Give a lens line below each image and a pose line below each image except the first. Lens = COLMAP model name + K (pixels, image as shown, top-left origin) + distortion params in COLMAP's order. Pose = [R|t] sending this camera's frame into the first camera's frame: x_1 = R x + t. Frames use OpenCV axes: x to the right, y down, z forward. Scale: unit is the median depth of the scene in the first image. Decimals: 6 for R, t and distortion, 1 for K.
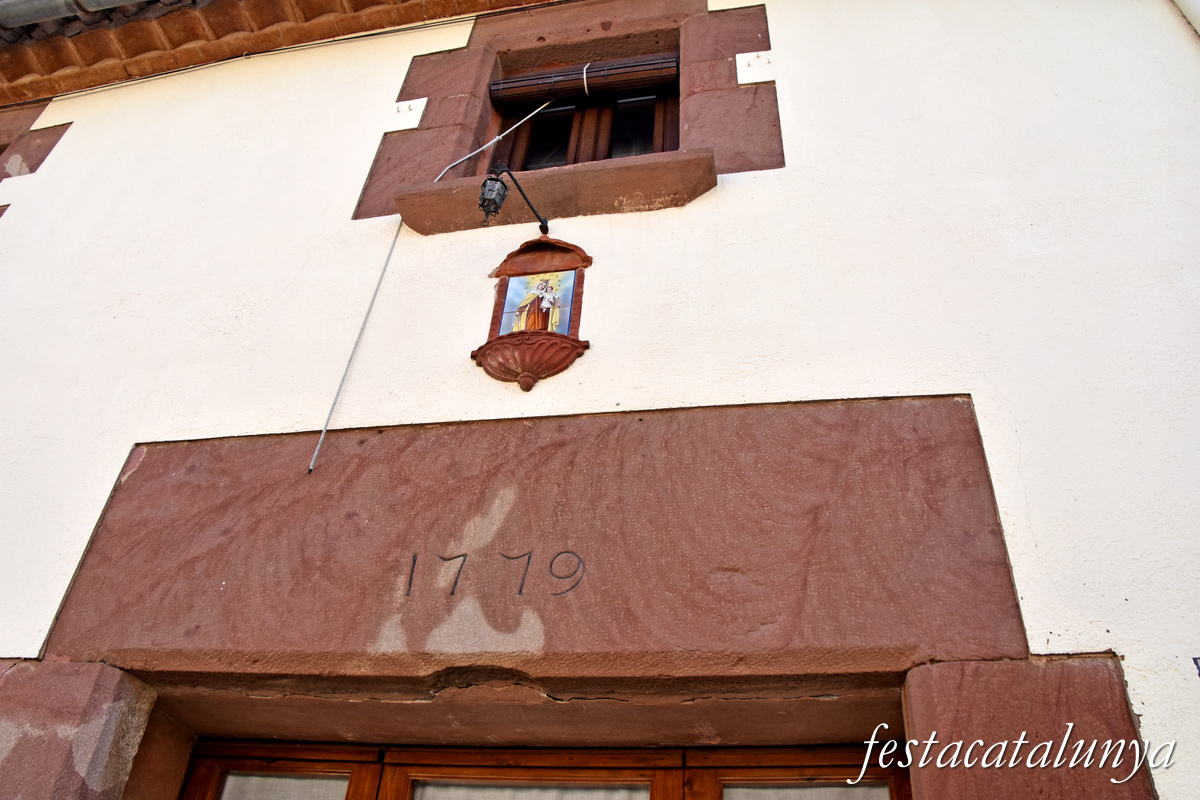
lens RADIAL K [[930.0, 0, 600.0], [0, 930.0, 400.0], [0, 0, 1]] dist [-0.145383, 0.070281]
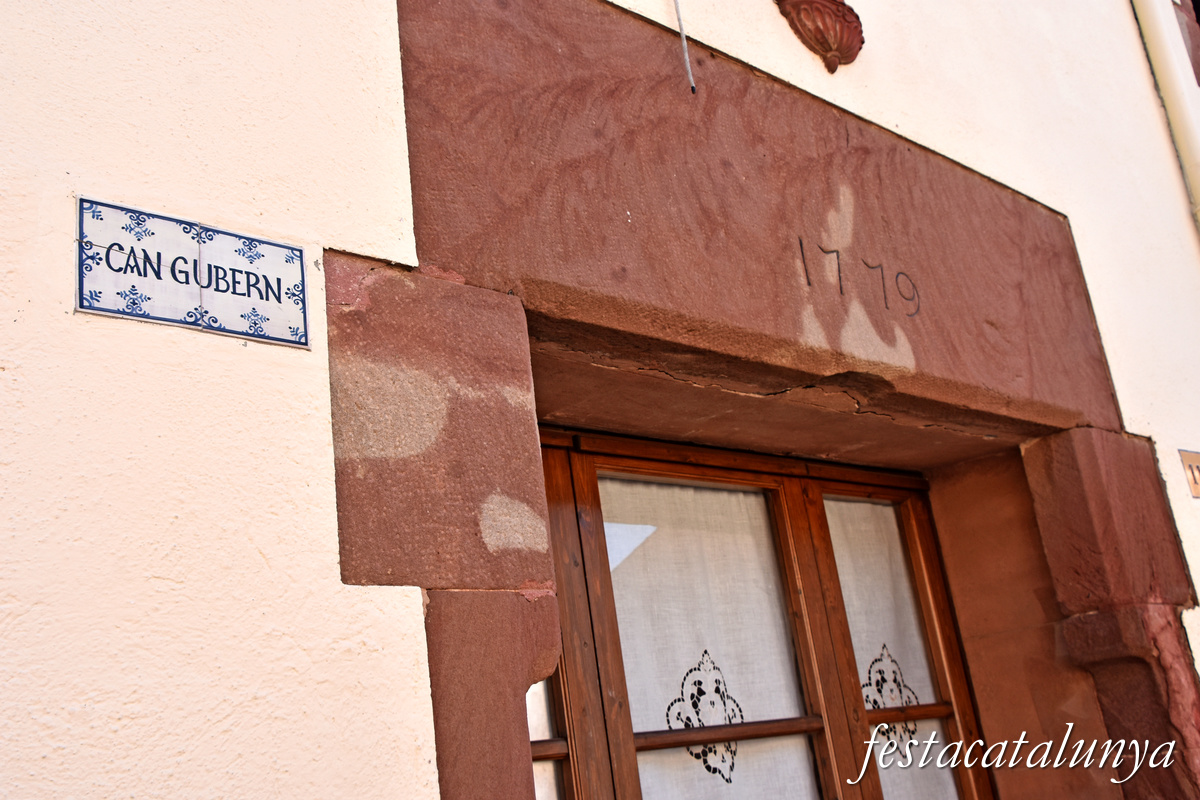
lens RADIAL K [[1197.8, 0, 600.0], [0, 1197.8, 400.0], [0, 0, 1]] dist [-0.013094, 0.000582]
pose [[0.590929, 0.109145, 0.799306, -1.215612], [-0.369641, 0.917309, 0.148018, 0.211970], [-0.717056, -0.382925, 0.582409, 0.408273]]
